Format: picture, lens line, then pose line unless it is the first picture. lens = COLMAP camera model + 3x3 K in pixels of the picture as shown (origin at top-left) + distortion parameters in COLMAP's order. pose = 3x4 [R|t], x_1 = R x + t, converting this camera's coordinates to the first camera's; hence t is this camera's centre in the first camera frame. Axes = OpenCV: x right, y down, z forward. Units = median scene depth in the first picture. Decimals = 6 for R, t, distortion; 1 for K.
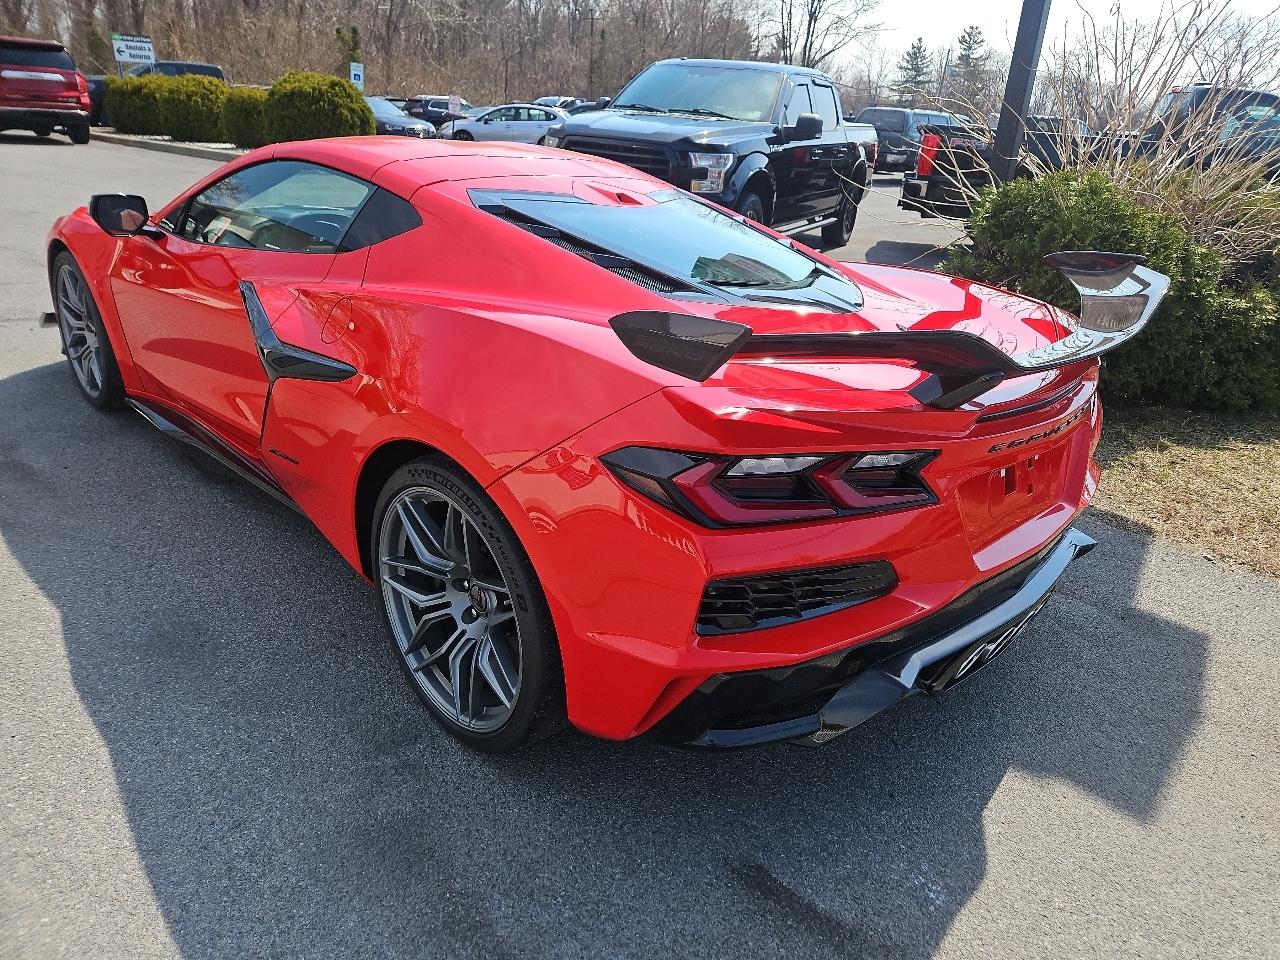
lens RADIAL K [[853.6, 0, 648.8], [0, 853.6, 481.7], [0, 0, 1]] dist [0.075937, -0.058720]
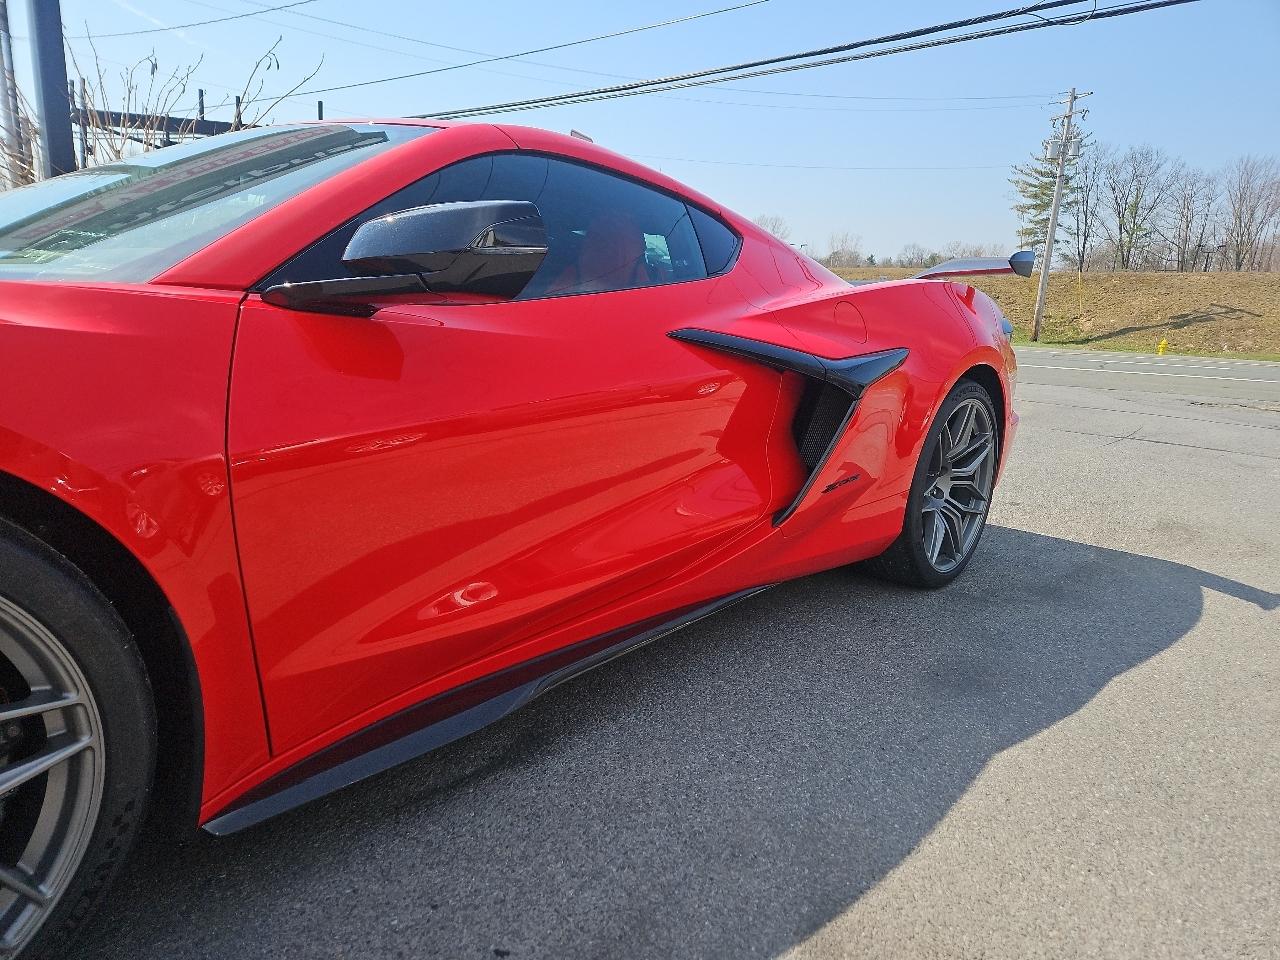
lens RADIAL K [[853.6, 0, 648.6], [0, 853.6, 485.7], [0, 0, 1]] dist [0.075937, -0.058720]
pose [[-0.061522, -0.285469, 0.956411, -1.277285], [0.342753, 0.893912, 0.288862, -0.360479], [-0.937409, 0.345584, 0.042850, 1.148095]]
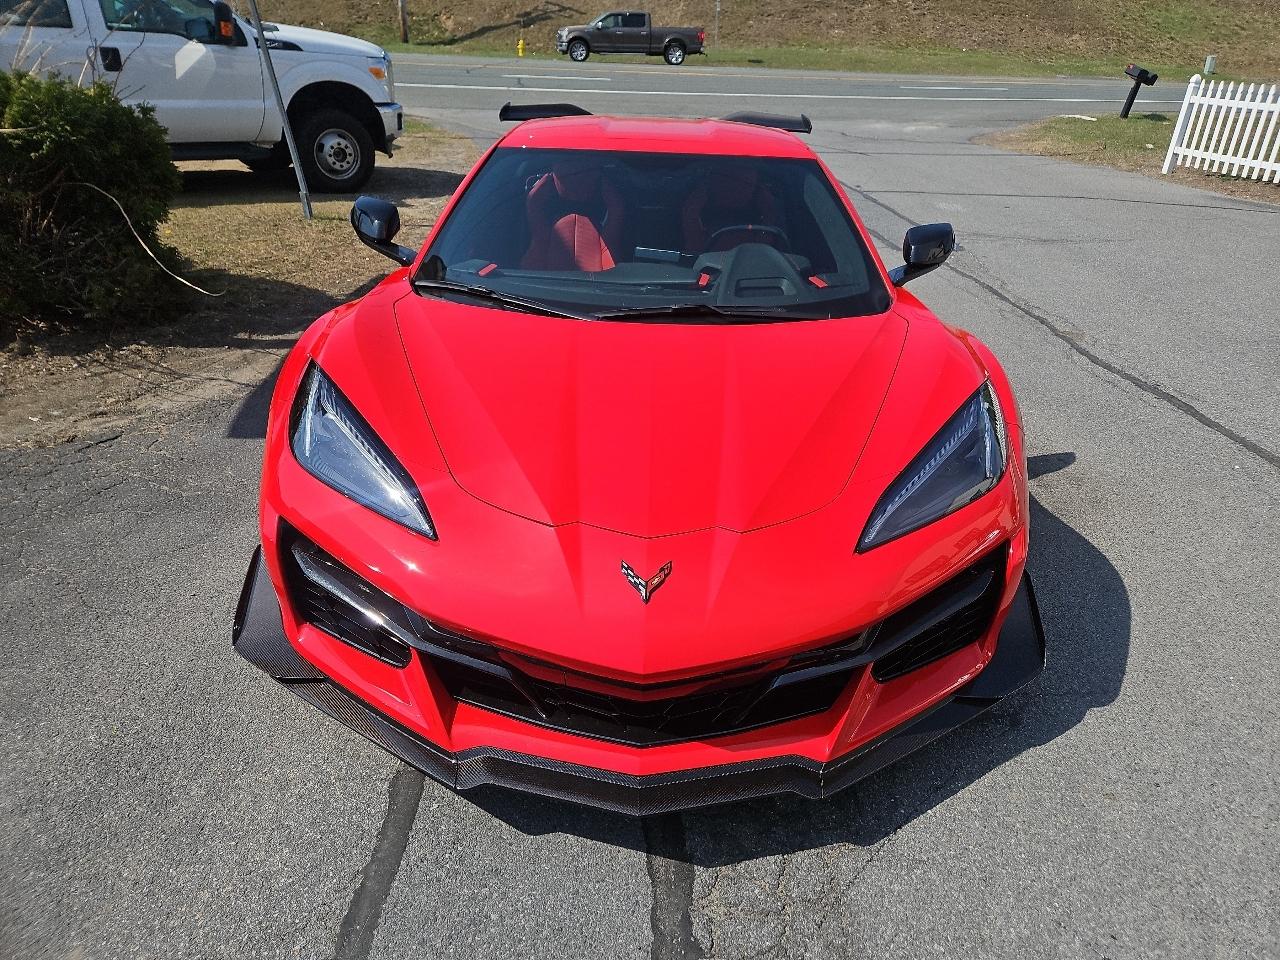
lens RADIAL K [[853.6, 0, 655.2], [0, 853.6, 470.4], [0, 0, 1]] dist [0.075937, -0.058720]
pose [[-0.698467, -0.420212, 0.579280, -1.338552], [0.195071, 0.667010, 0.719058, -1.149454], [-0.688543, 0.615239, -0.383913, 2.193479]]
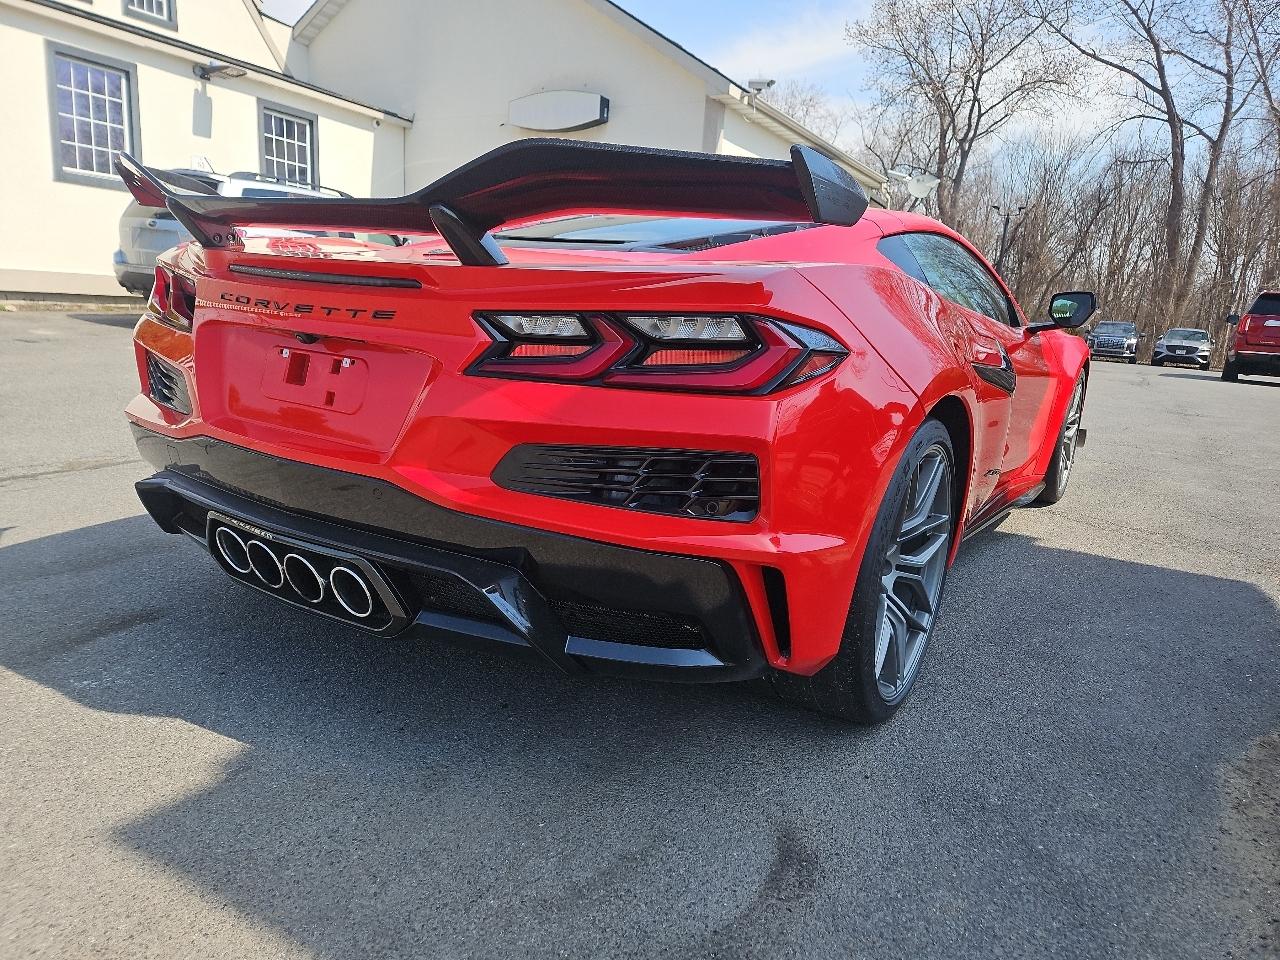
lens RADIAL K [[853.6, 0, 638.9], [0, 853.6, 489.4], [0, 0, 1]] dist [0.075937, -0.058720]
pose [[0.217366, 0.163870, -0.962236, 1.088993], [-0.433729, 0.899352, 0.055183, -0.072399], [0.874432, 0.405355, 0.266564, 0.894149]]
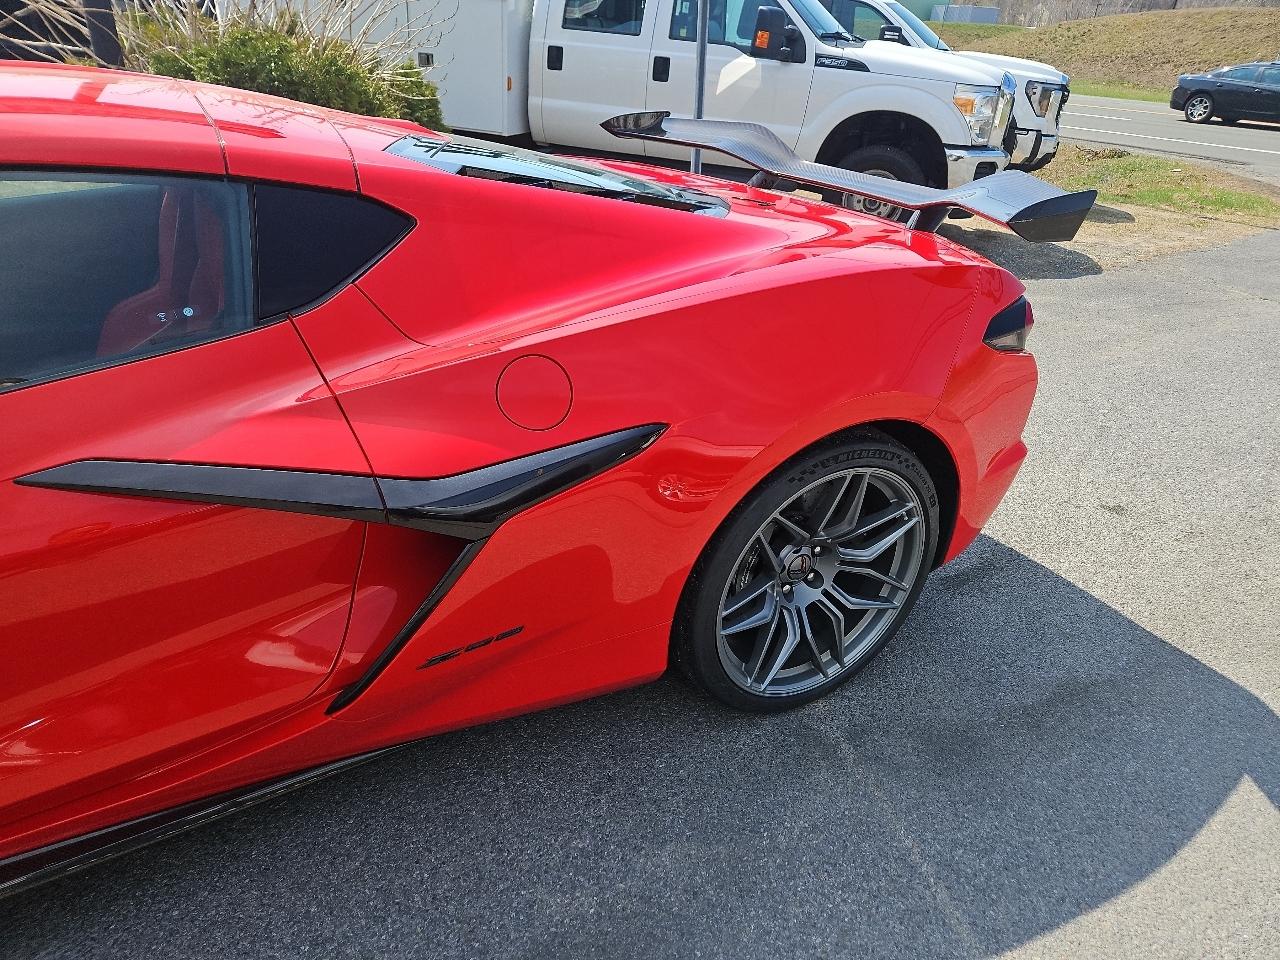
lens RADIAL K [[853.6, 0, 646.5], [0, 853.6, 492.1], [0, 0, 1]] dist [0.075937, -0.058720]
pose [[0.271096, -0.507367, 0.817976, -0.827201], [0.349924, 0.843604, 0.407290, -0.326120], [-0.896694, 0.175815, 0.406238, 0.619313]]
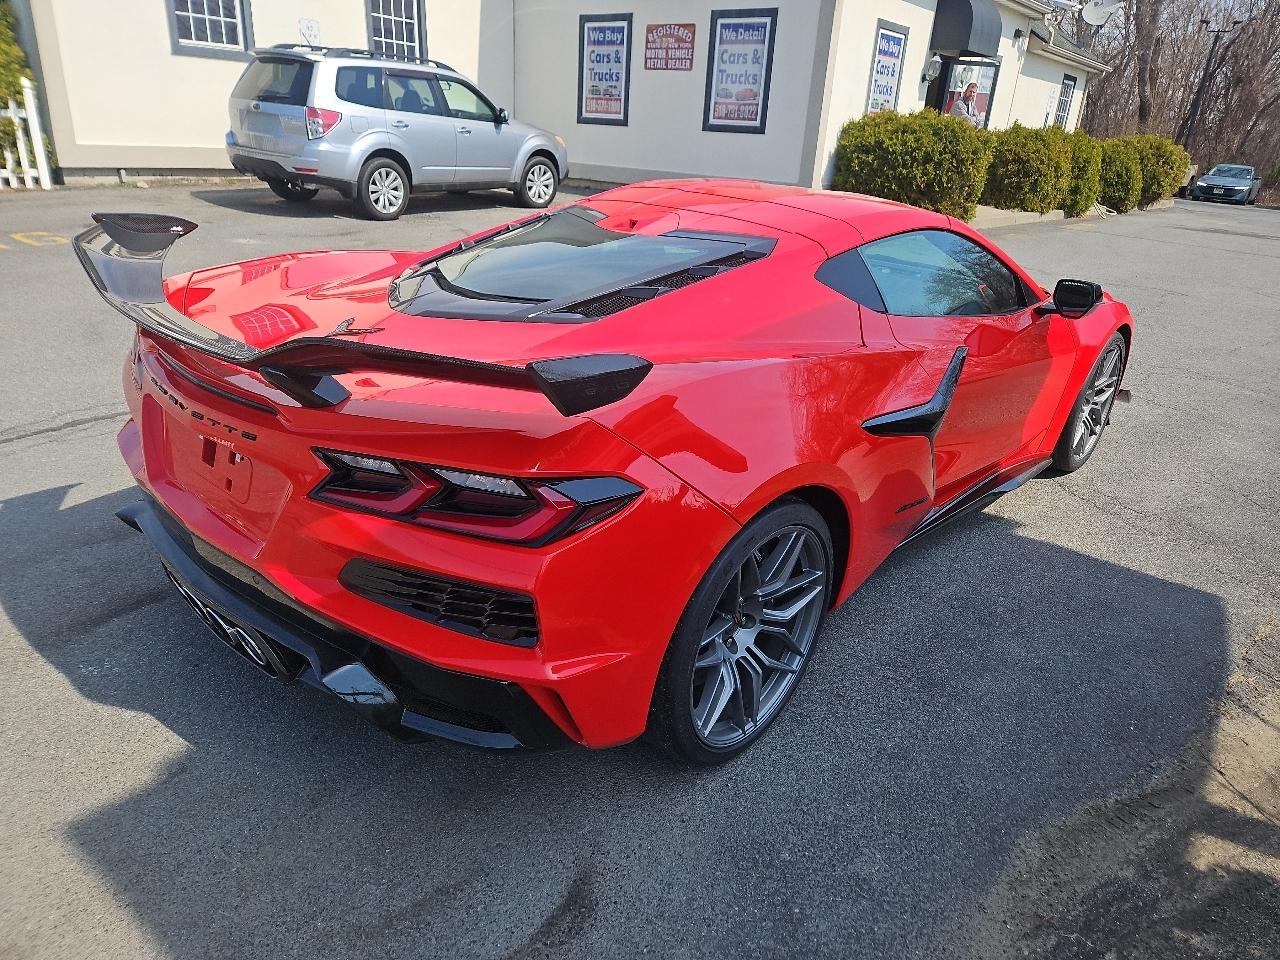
lens RADIAL K [[853.6, 0, 648.0], [0, 853.6, 484.3], [0, 0, 1]] dist [0.075937, -0.058720]
pose [[0.068436, 0.337941, -0.938676, 1.148945], [-0.447957, 0.851112, 0.273757, -0.388578], [0.891432, 0.401752, 0.209630, 1.010650]]
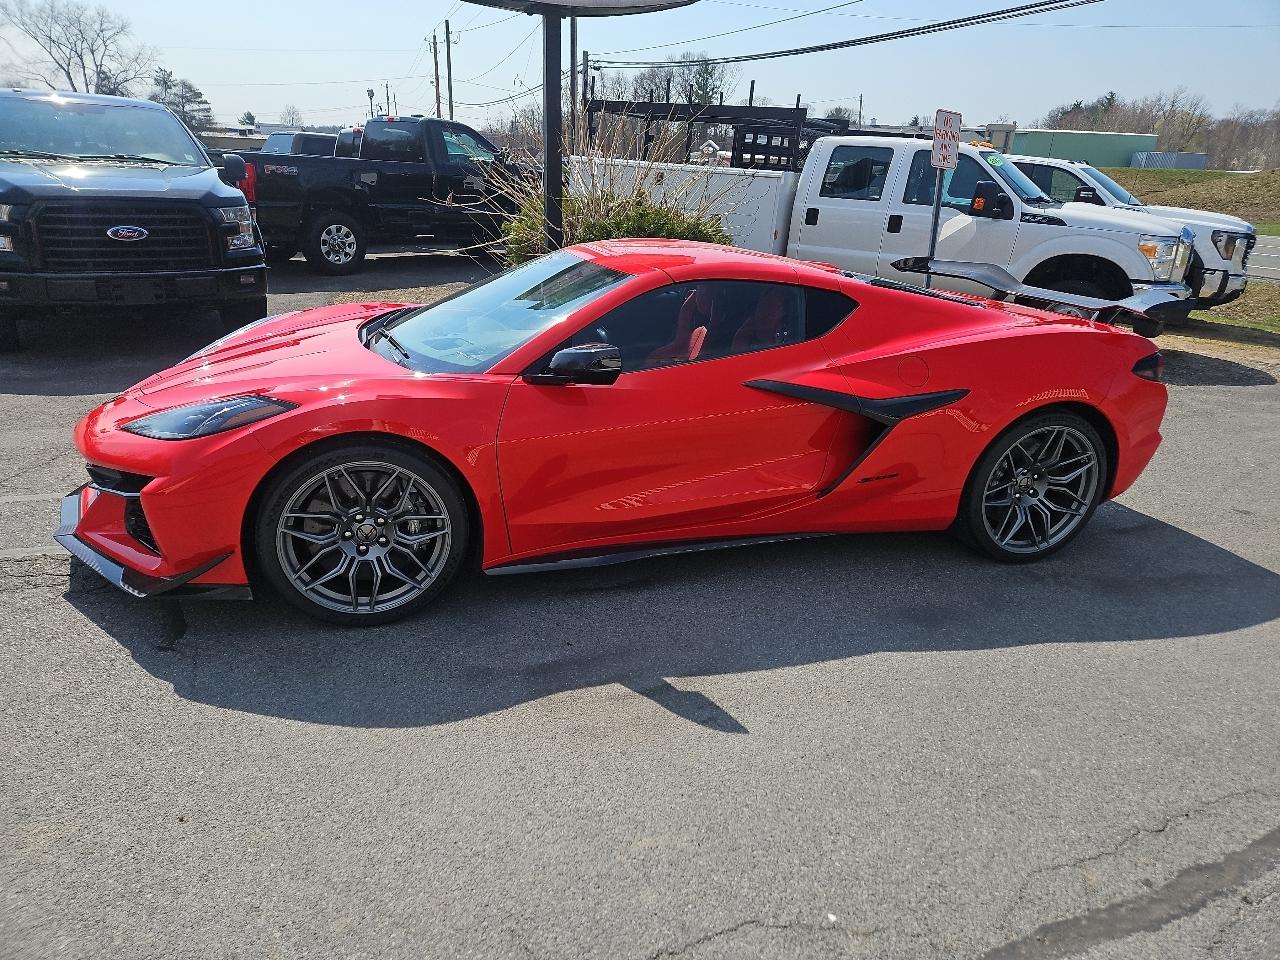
lens RADIAL K [[853.6, 0, 634.9], [0, 853.6, 474.4], [0, 0, 1]] dist [0.075937, -0.058720]
pose [[0.467700, -0.349168, 0.811996, -1.746971], [0.342103, 0.918575, 0.197951, -0.451001], [-0.814998, 0.185205, 0.549070, 0.545840]]
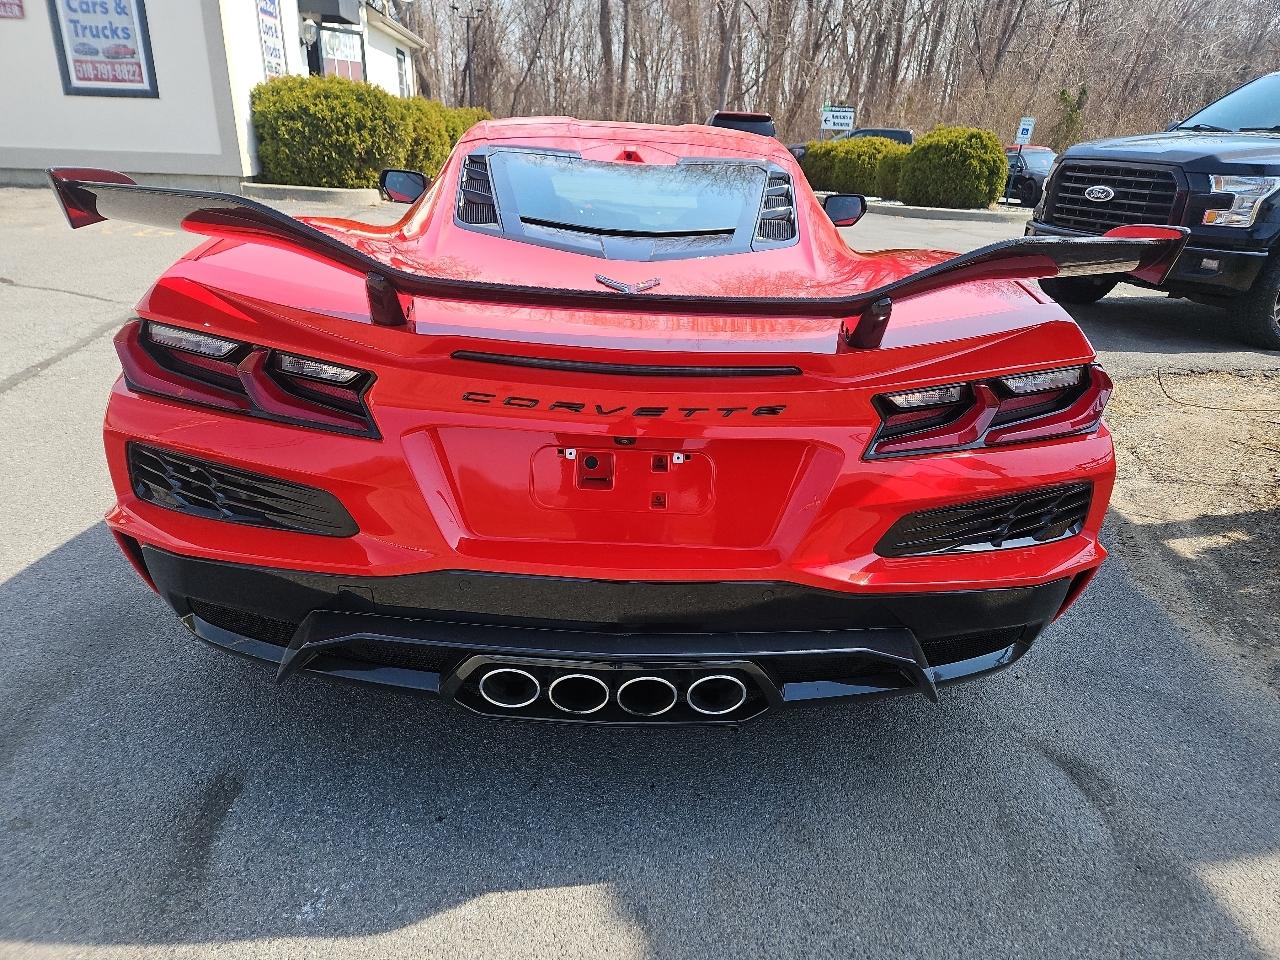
lens RADIAL K [[853.6, 0, 643.7], [0, 853.6, 480.6], [0, 0, 1]] dist [0.075937, -0.058720]
pose [[0.723213, 0.226880, -0.652295, 0.742164], [-0.271071, 0.961957, 0.034044, -0.023758], [0.635204, 0.152197, 0.757200, 0.377482]]
